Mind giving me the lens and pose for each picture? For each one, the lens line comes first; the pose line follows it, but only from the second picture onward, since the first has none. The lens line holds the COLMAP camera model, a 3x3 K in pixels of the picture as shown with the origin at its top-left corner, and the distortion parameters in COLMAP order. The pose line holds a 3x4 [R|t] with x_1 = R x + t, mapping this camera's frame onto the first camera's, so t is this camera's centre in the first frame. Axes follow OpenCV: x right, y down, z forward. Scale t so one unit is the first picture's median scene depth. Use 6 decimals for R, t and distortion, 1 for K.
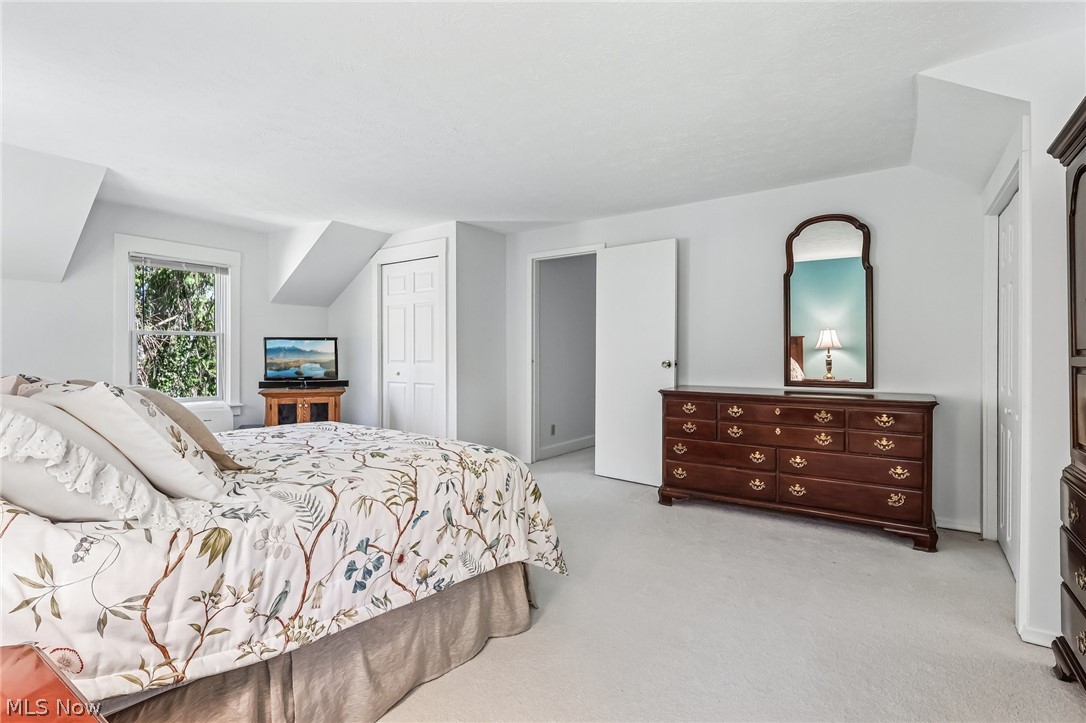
lens RADIAL K [[509.2, 0, 536.5], [0, 509.2, 355.3], [0, 0, 1]] dist [-0.001268, -0.000047]
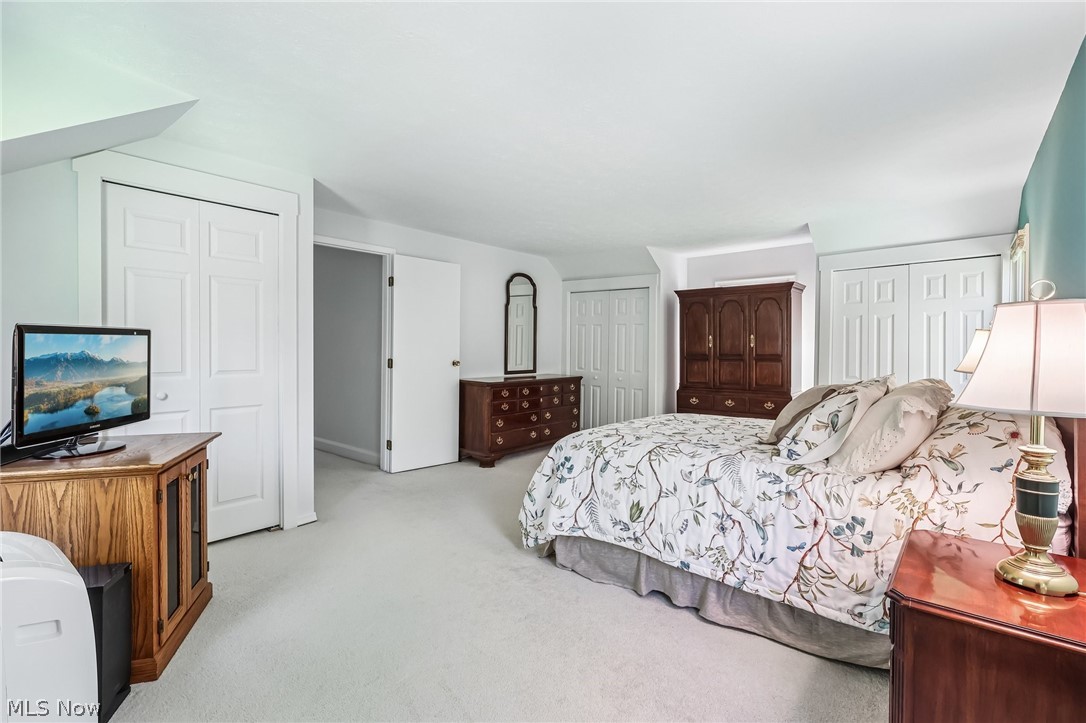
lens RADIAL K [[526.3, 0, 538.7], [0, 526.3, 364.3], [0, 0, 1]] dist [-0.003946, -0.000146]
pose [[0.083718, -0.031130, 0.996003, -1.135153], [0.001878, 0.999515, 0.031082, -0.023653], [-0.996488, -0.000732, 0.083736, 0.760426]]
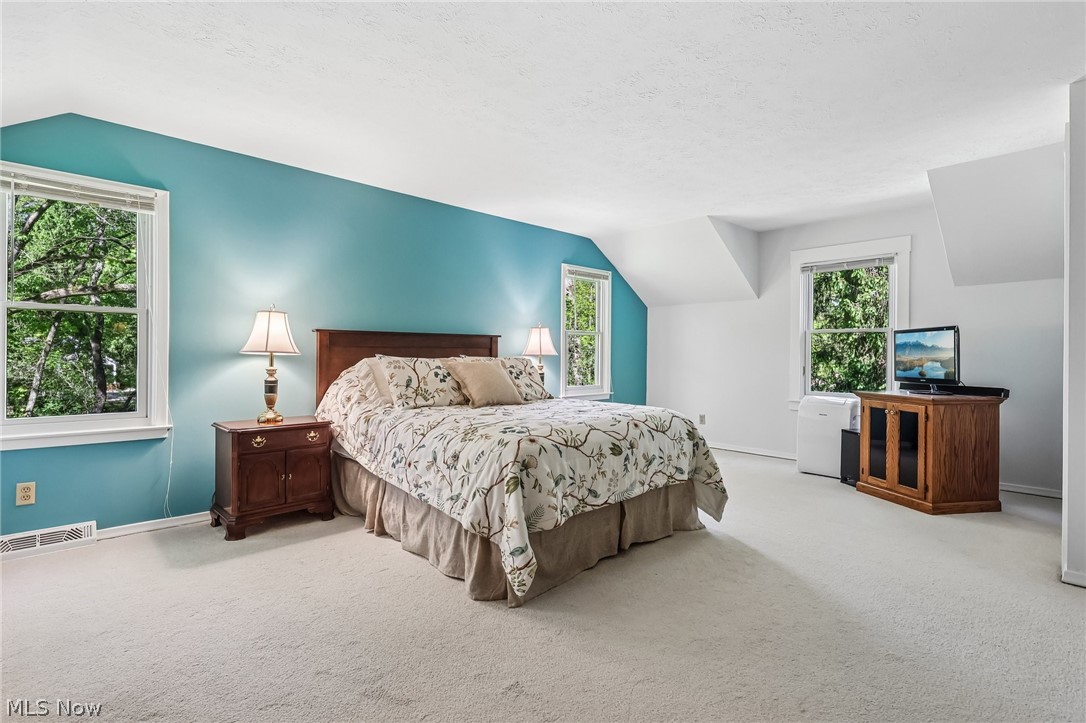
lens RADIAL K [[509.2, 0, 536.5], [0, 509.2, 355.3], [0, 0, 1]] dist [-0.001268, -0.000047]
pose [[-0.188313, -0.001240, -0.982108, 0.550193], [-0.008615, 0.999963, 0.000389, 0.013986], [0.982071, 0.008534, -0.188316, 0.725910]]
